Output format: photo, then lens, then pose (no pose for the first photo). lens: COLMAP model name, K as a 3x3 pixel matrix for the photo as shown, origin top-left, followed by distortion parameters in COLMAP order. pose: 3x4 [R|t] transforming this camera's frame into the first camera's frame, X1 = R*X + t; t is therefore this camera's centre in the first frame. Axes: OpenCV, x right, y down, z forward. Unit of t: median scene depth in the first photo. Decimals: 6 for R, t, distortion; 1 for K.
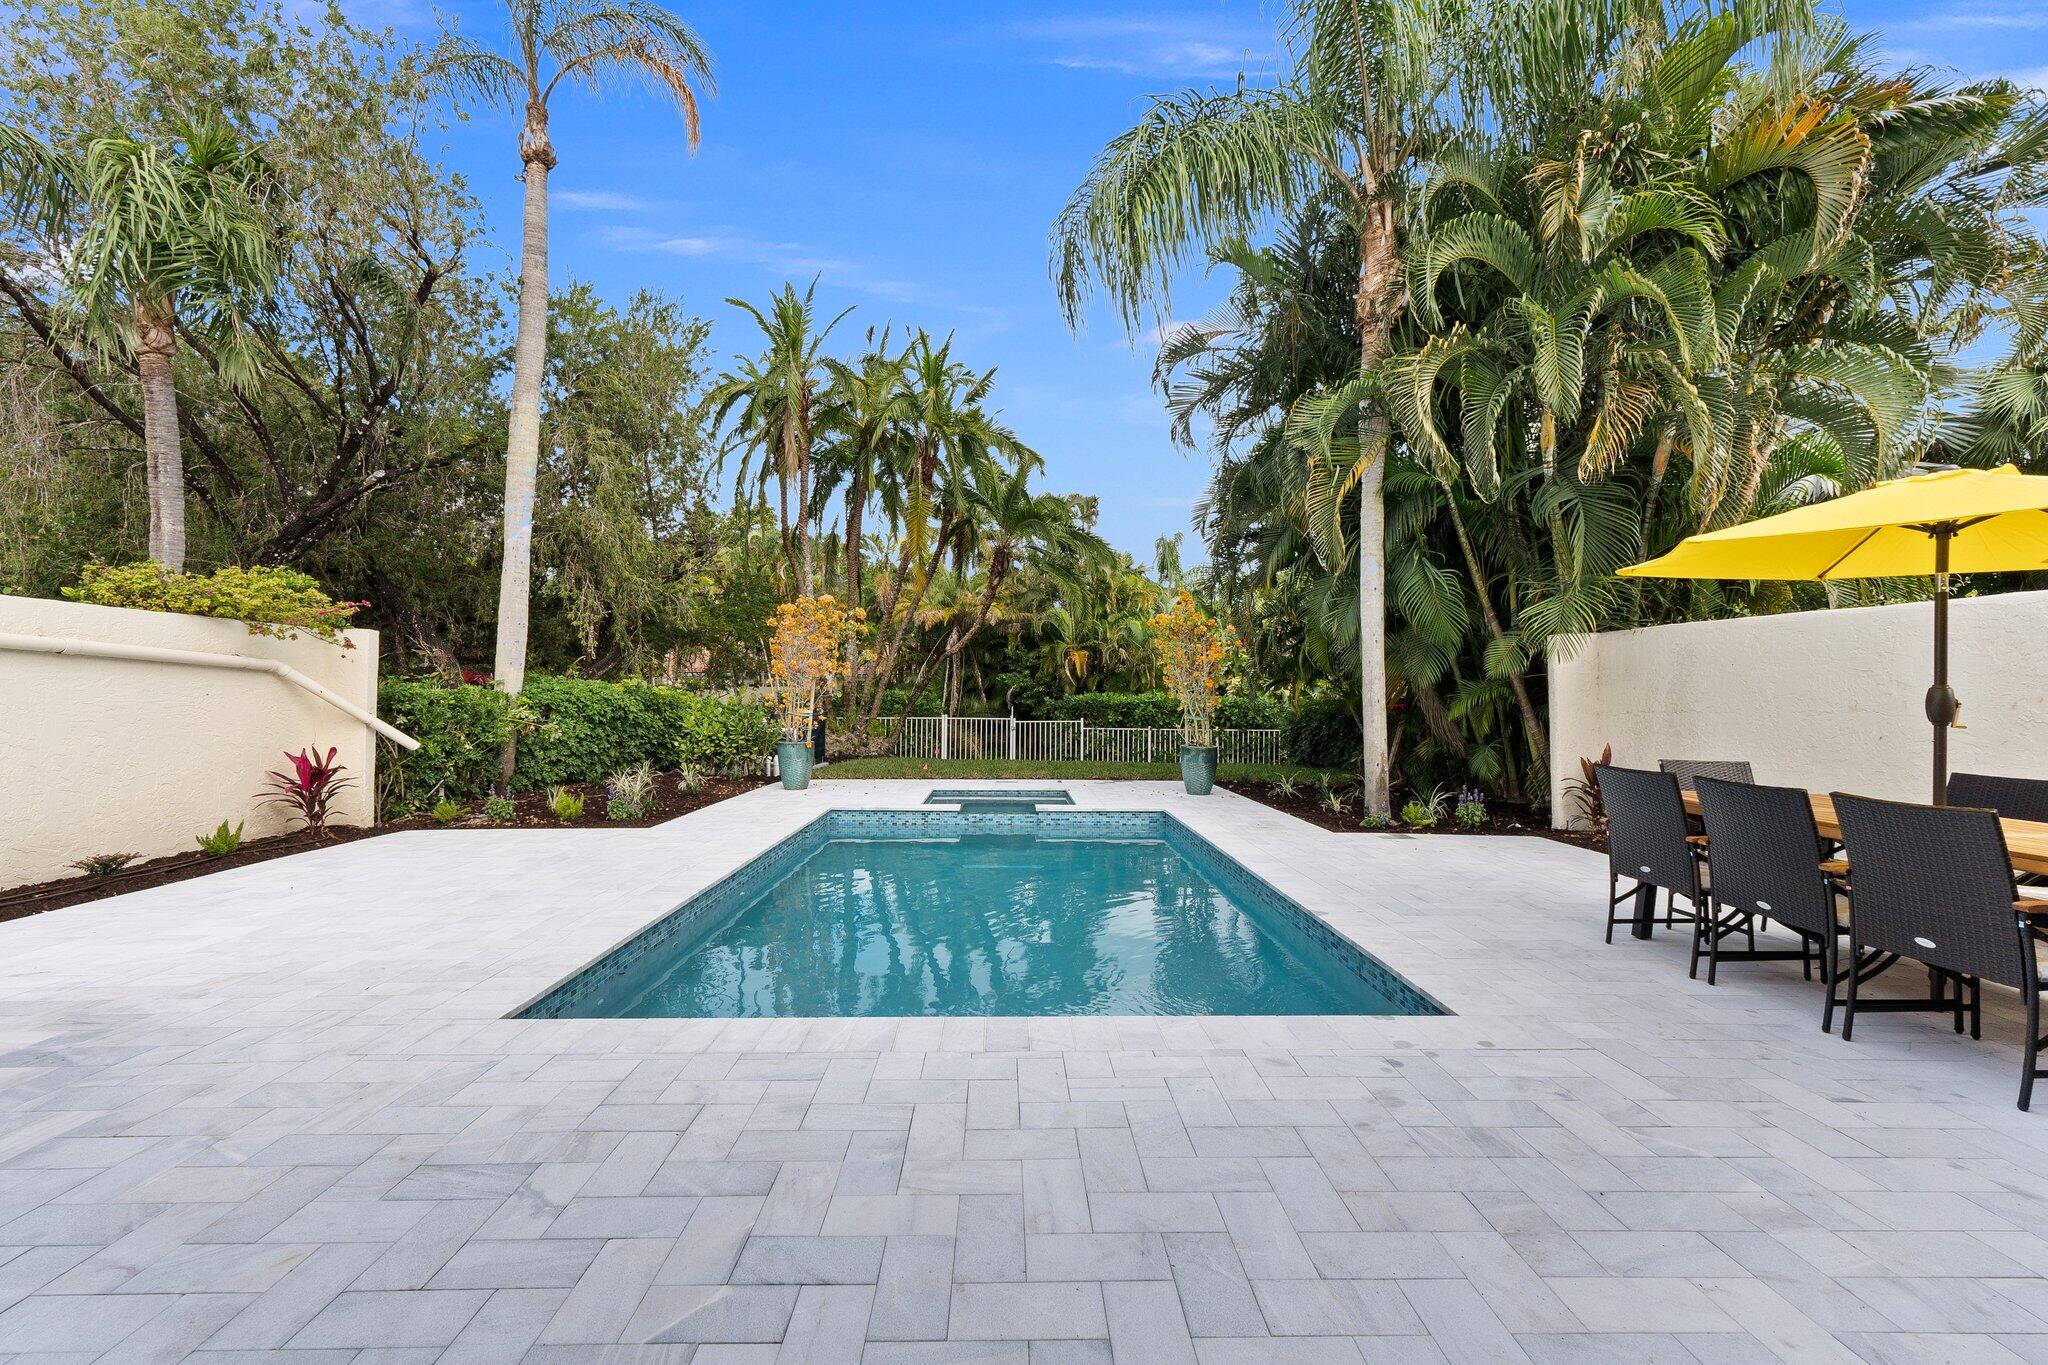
lens RADIAL K [[871.2, 0, 1012.0], [0, 871.2, 678.9], [0, 0, 1]] dist [0.003500, 0.001375]
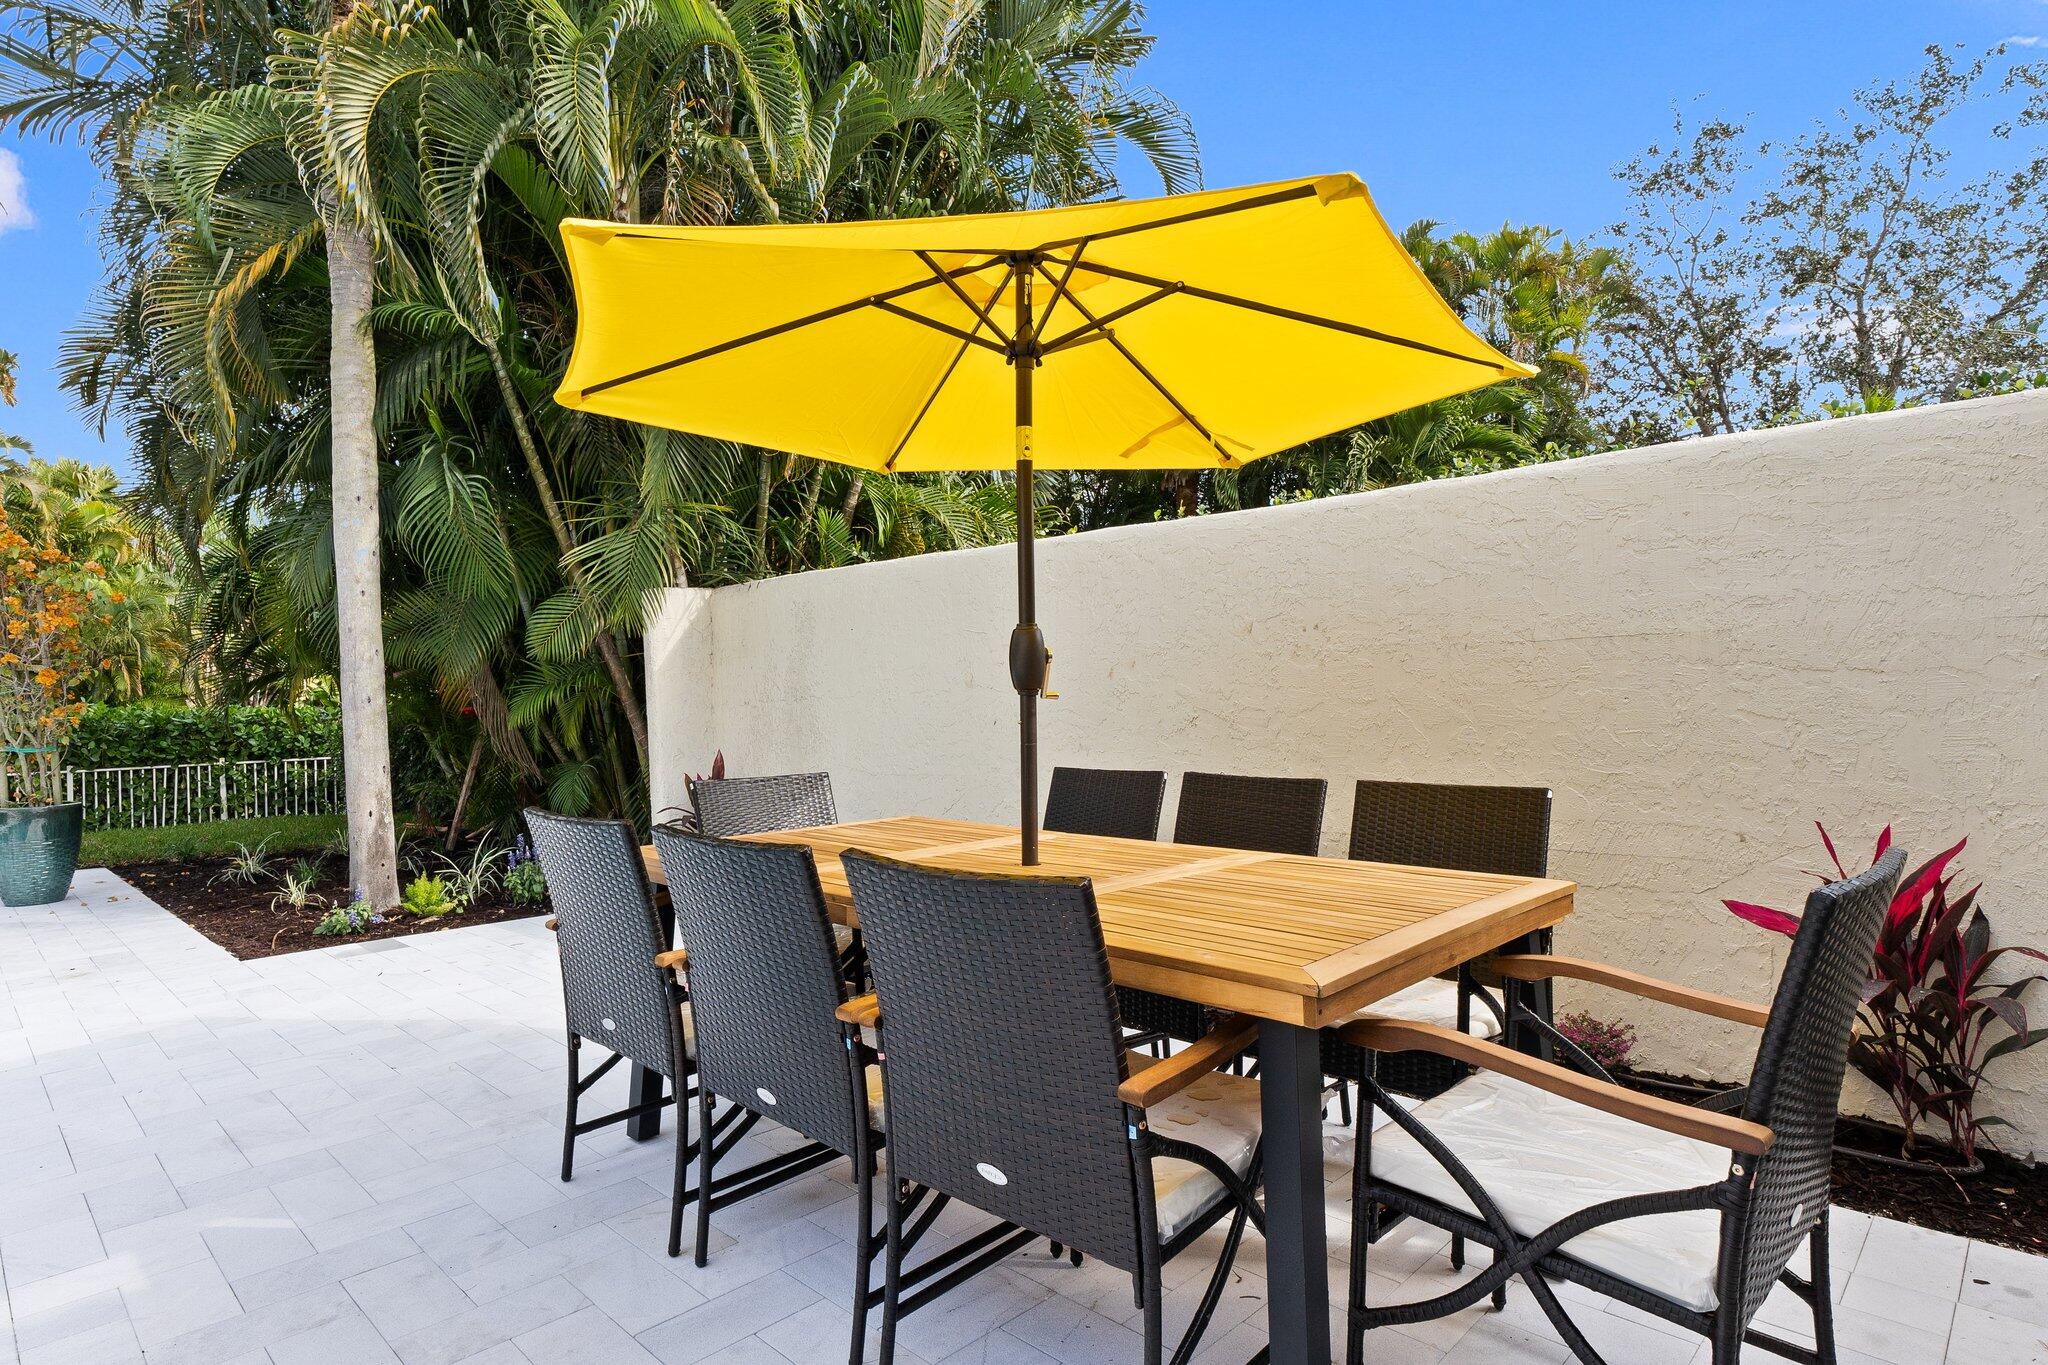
lens RADIAL K [[1088.7, 0, 1036.9], [0, 1088.7, 692.9], [0, 0, 1]] dist [0.000358, -0.000022]
pose [[0.707531, -0.030690, 0.706016, 0.212624], [0.021866, 0.999529, 0.021536, 0.013965], [-0.706344, 0.000201, 0.707868, 0.186378]]
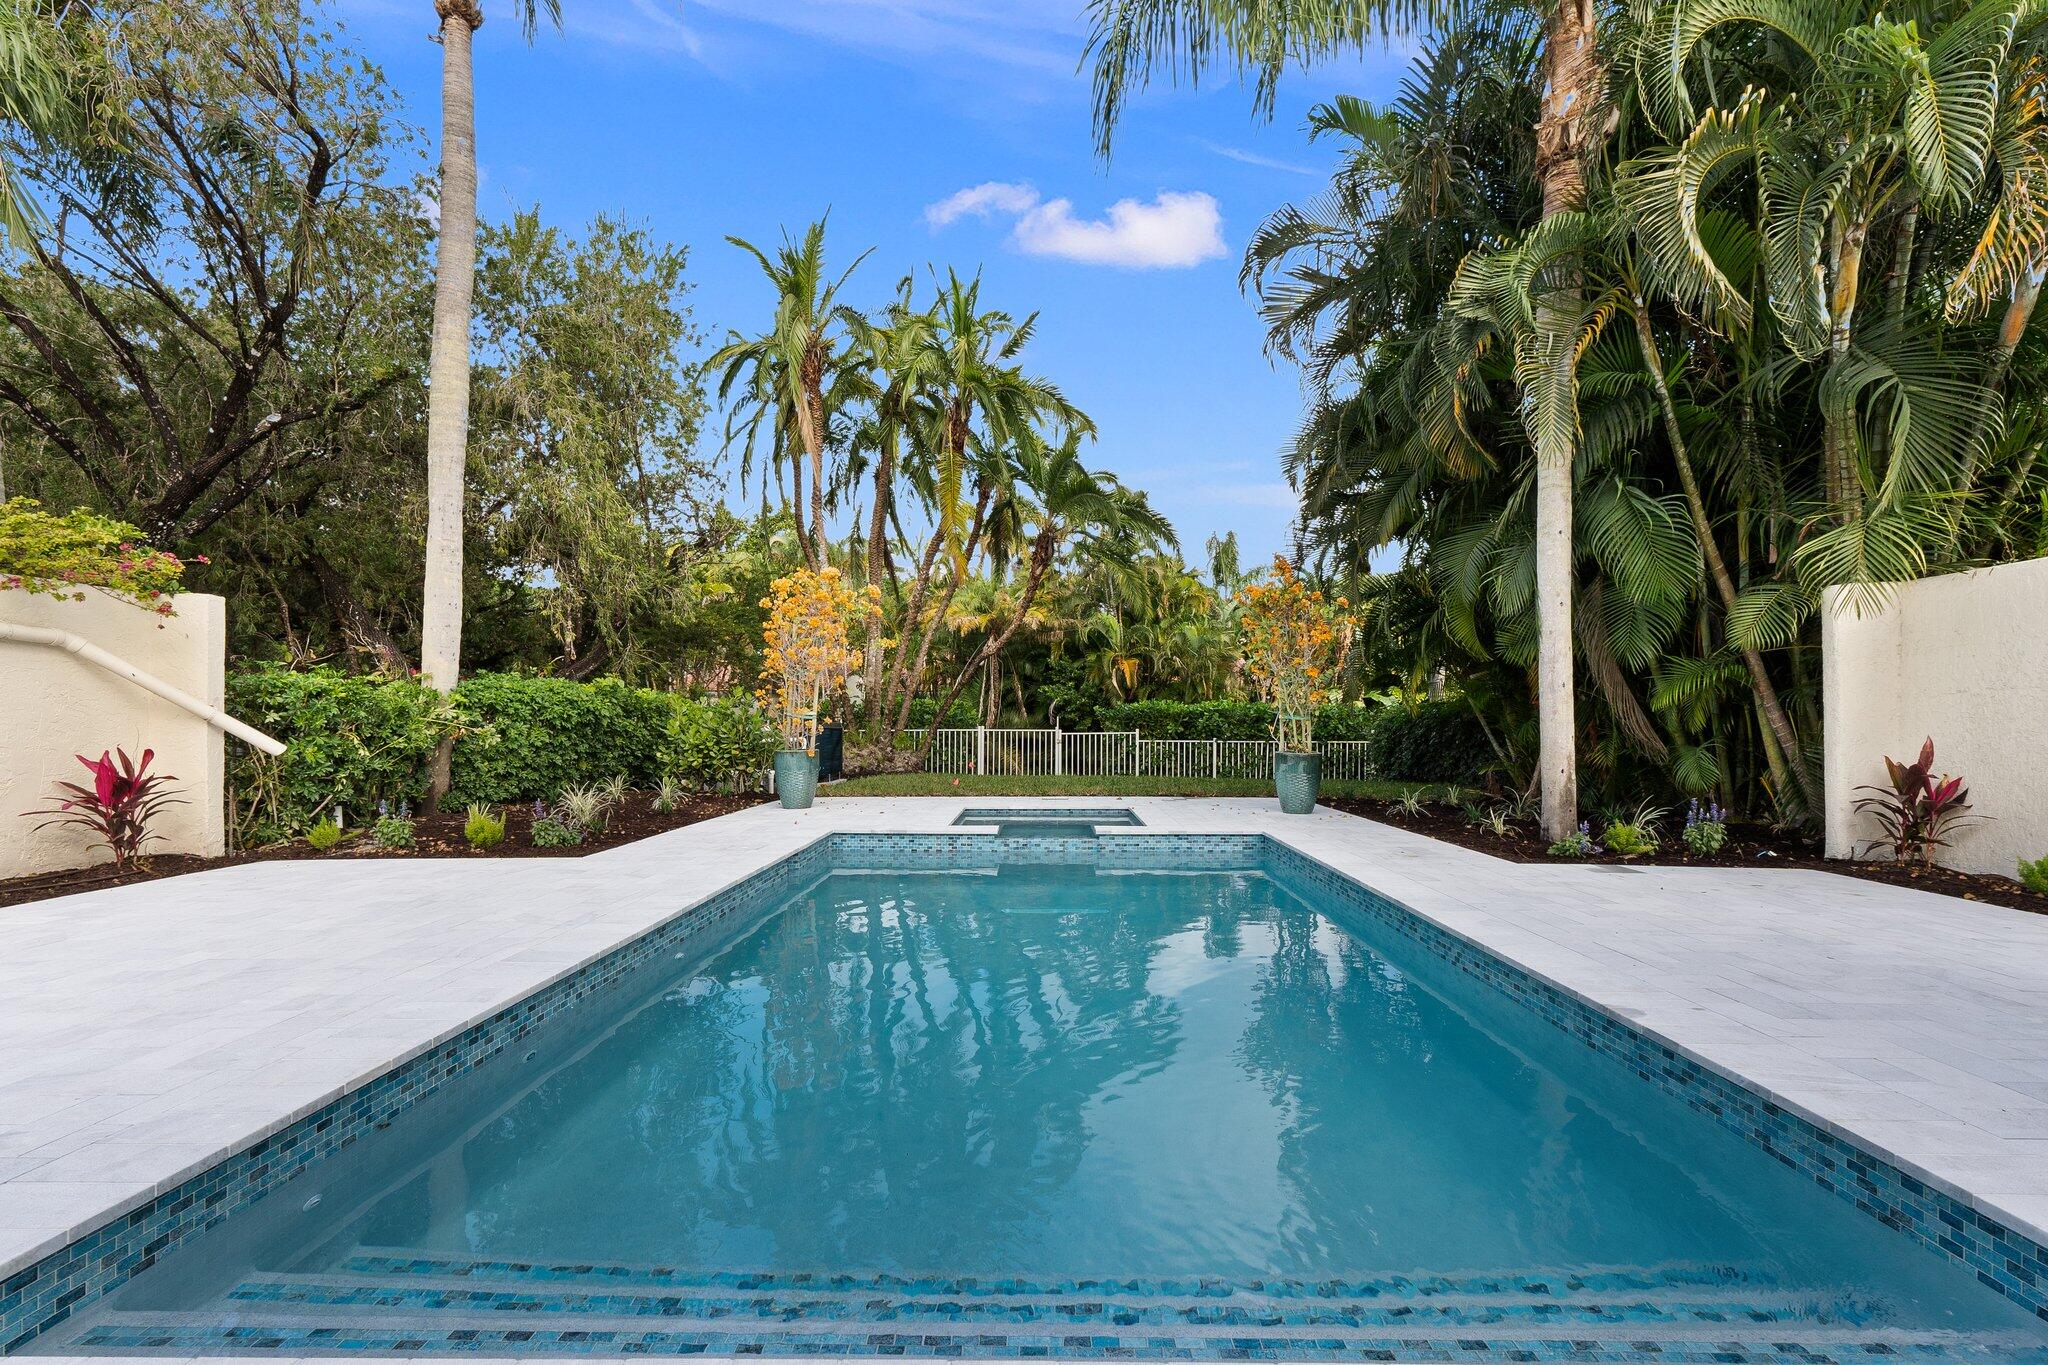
lens RADIAL K [[871.2, 0, 1017.2], [0, 871.2, 732.1], [0, 0, 1]] dist [0.003500, 0.001375]
pose [[0.999180, -0.006006, -0.040046, -0.010547], [0.007350, 0.999412, 0.033493, 0.034246], [0.039821, -0.033760, 0.998636, 0.224689]]
